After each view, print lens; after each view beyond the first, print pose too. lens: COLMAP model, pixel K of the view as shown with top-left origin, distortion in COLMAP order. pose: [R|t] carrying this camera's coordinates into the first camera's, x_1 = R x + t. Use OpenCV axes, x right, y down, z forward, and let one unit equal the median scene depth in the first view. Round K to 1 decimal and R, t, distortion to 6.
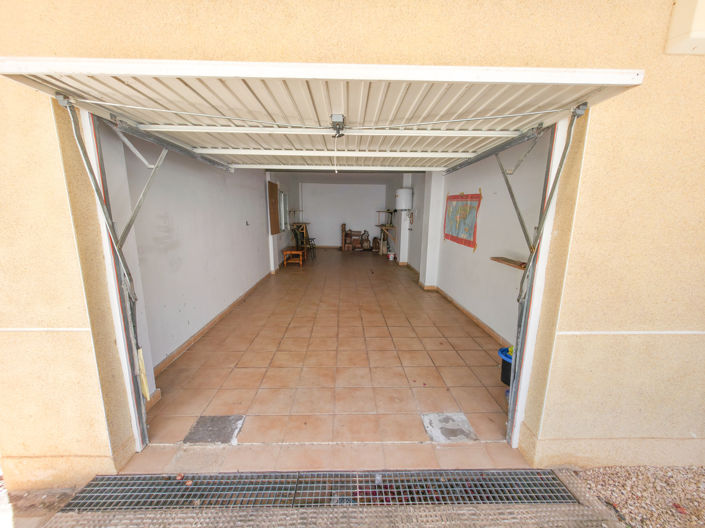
lens RADIAL K [[281.2, 0, 354.3], [0, 281.2, 270.4], [0, 0, 1]] dist [0.001318, 0.000184]
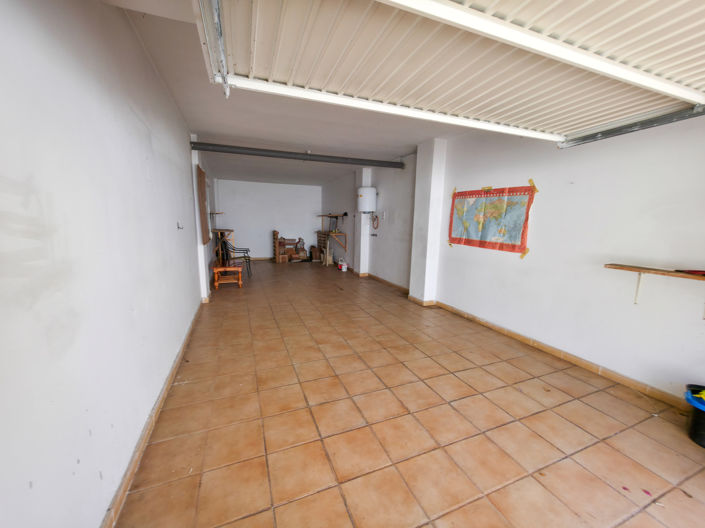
lens RADIAL K [[281.2, 0, 353.7], [0, 281.2, 269.3], [0, 0, 1]] dist [0.001318, 0.000184]
pose [[0.937699, -0.054977, 0.343073, -0.291700], [0.066779, 0.997510, -0.022672, -0.045508], [-0.340972, 0.044170, 0.939035, 0.388517]]
